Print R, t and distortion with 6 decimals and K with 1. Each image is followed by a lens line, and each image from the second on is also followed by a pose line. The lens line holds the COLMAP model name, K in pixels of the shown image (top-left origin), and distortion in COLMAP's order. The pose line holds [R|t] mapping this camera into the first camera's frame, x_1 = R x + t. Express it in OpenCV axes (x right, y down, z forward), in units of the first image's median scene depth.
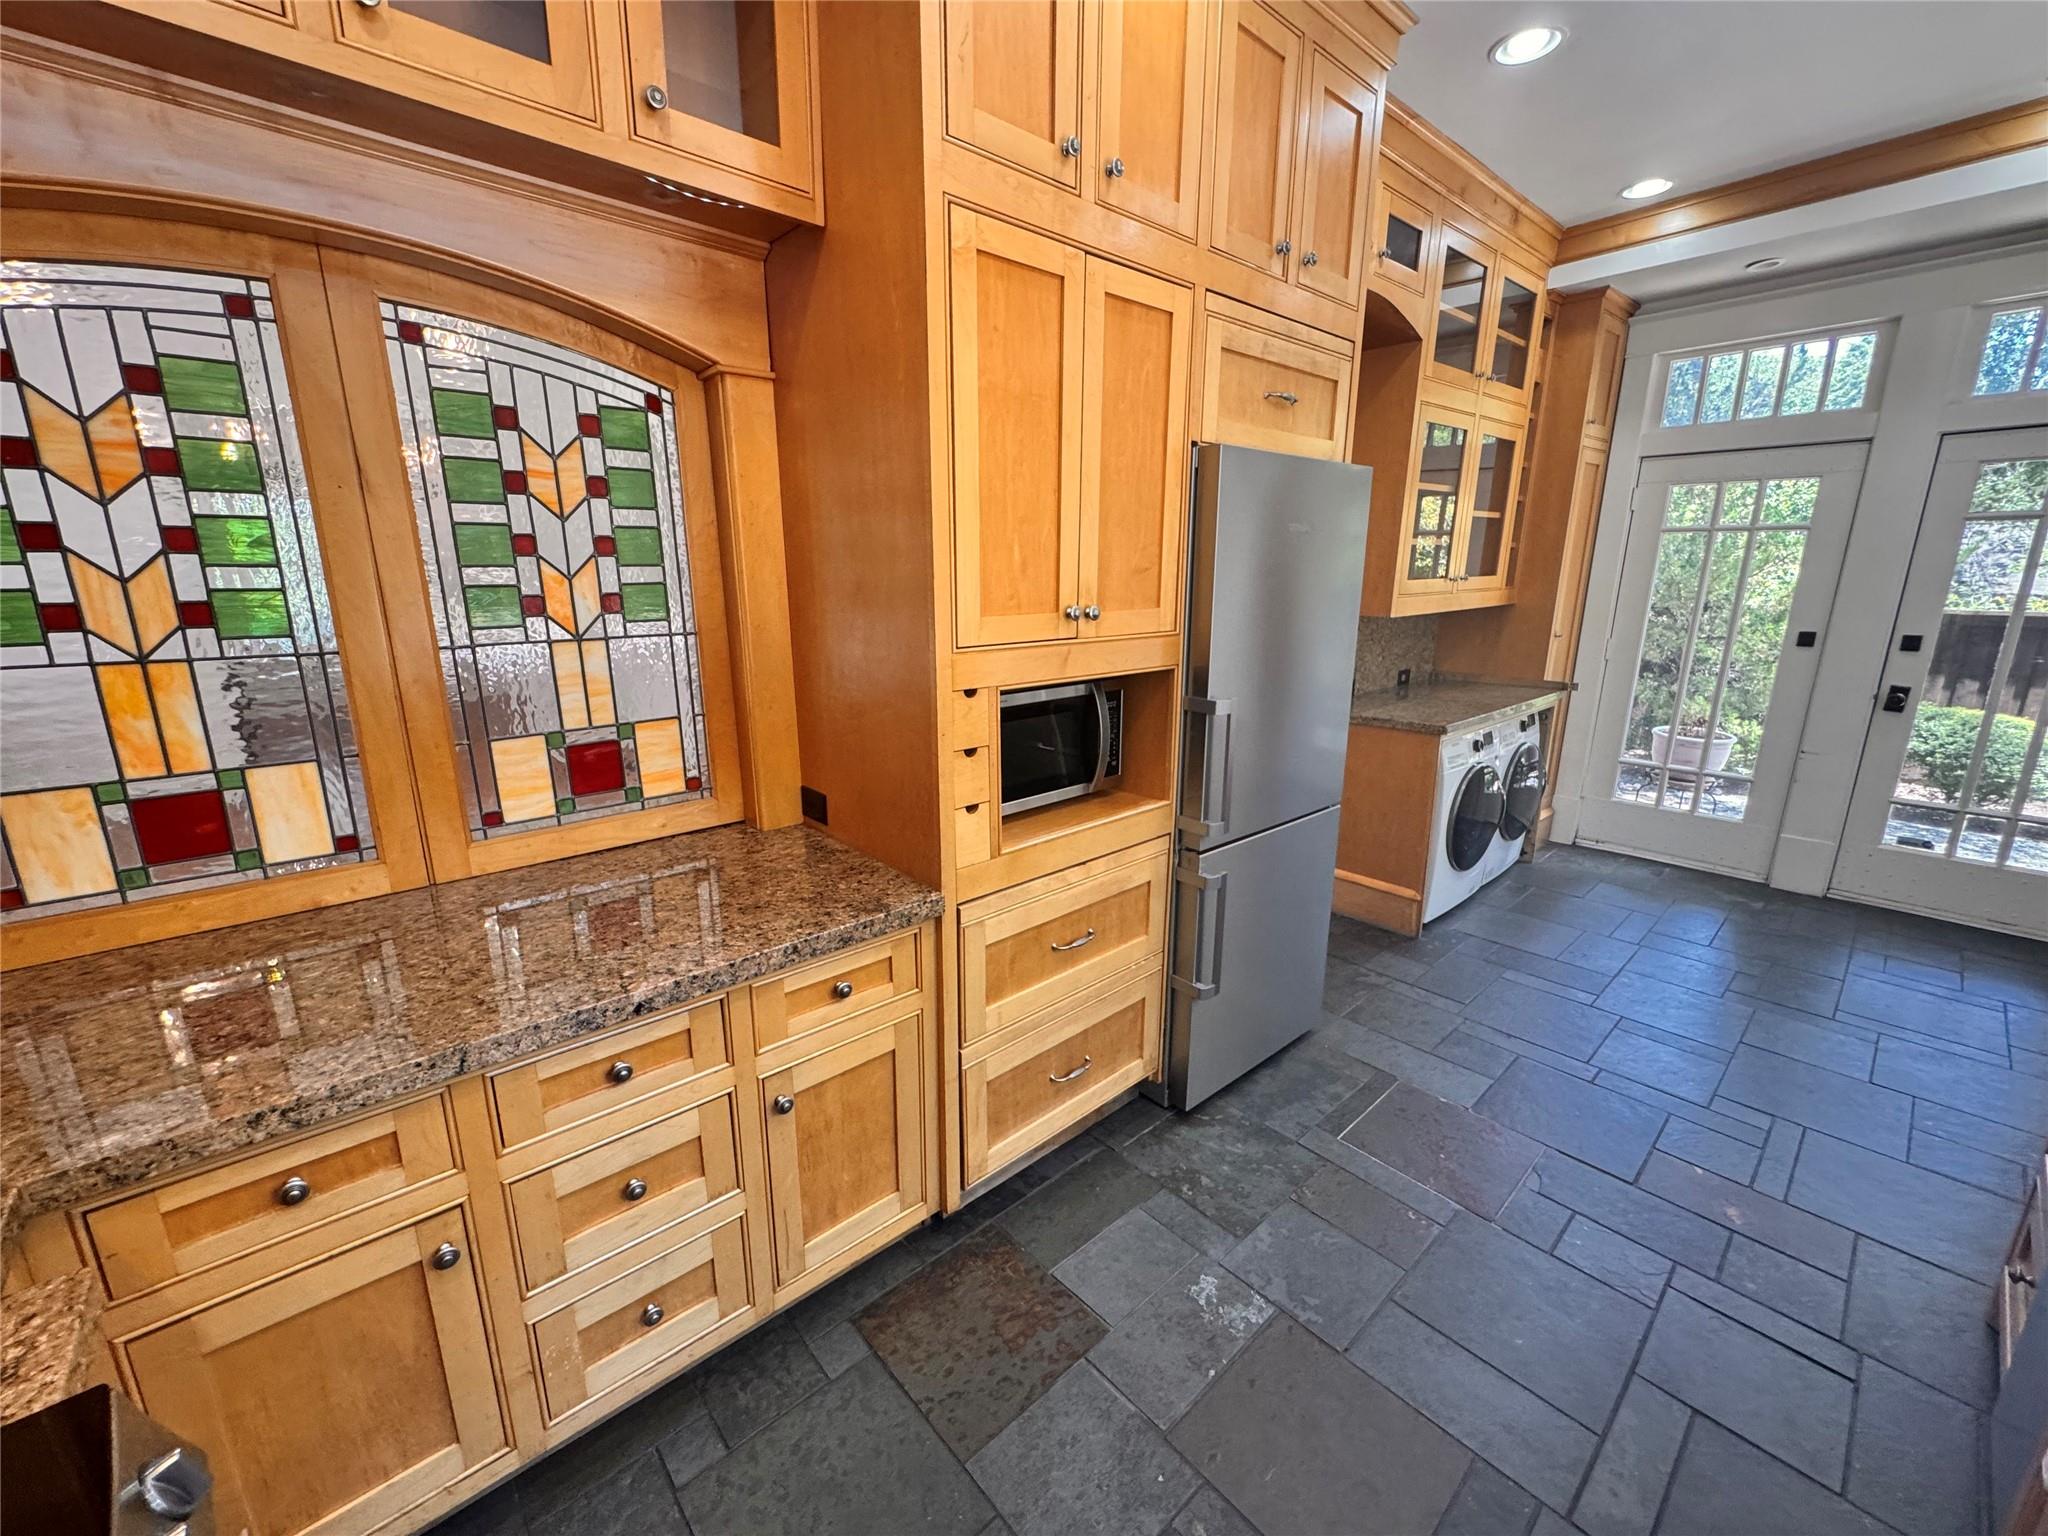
lens RADIAL K [[828.2, 0, 1030.9], [0, 828.2, 764.1], [0, 0, 1]] dist [-0.001298, -0.000006]
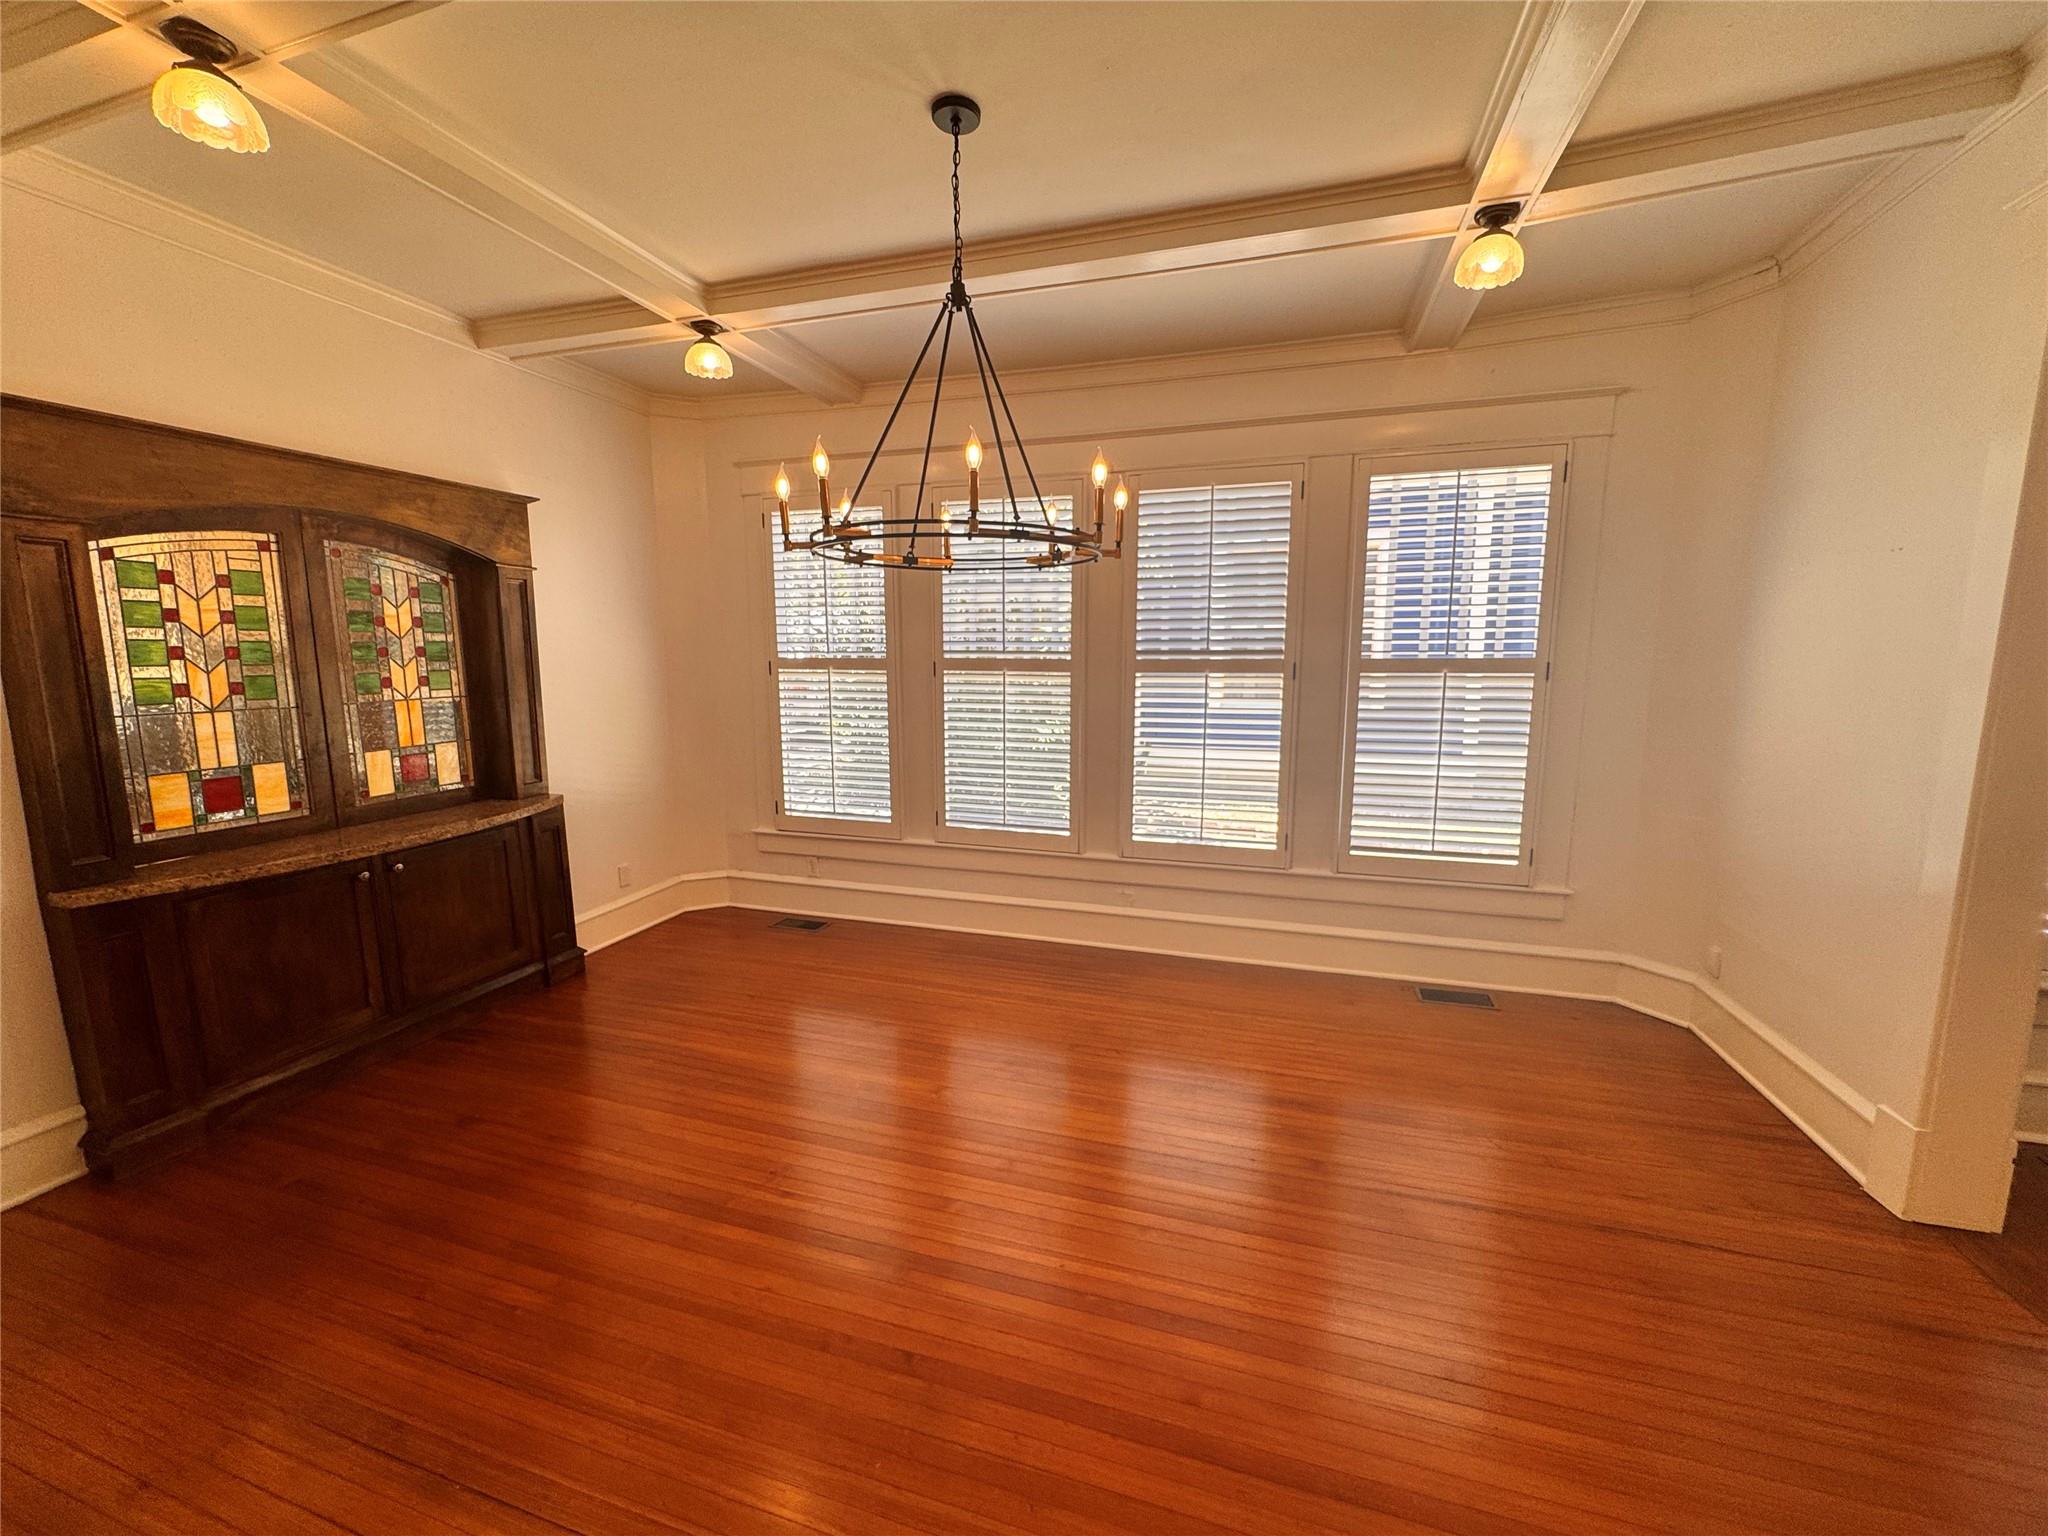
lens RADIAL K [[828.2, 0, 1026.5], [0, 828.2, 761.1], [0, 0, 1]] dist [-0.001298, -0.000006]
pose [[0.868307, -0.082015, 0.489200, -0.172250], [0.134459, 0.988228, -0.072980, 0.221354], [-0.477455, 0.129146, 0.869113, -0.913039]]
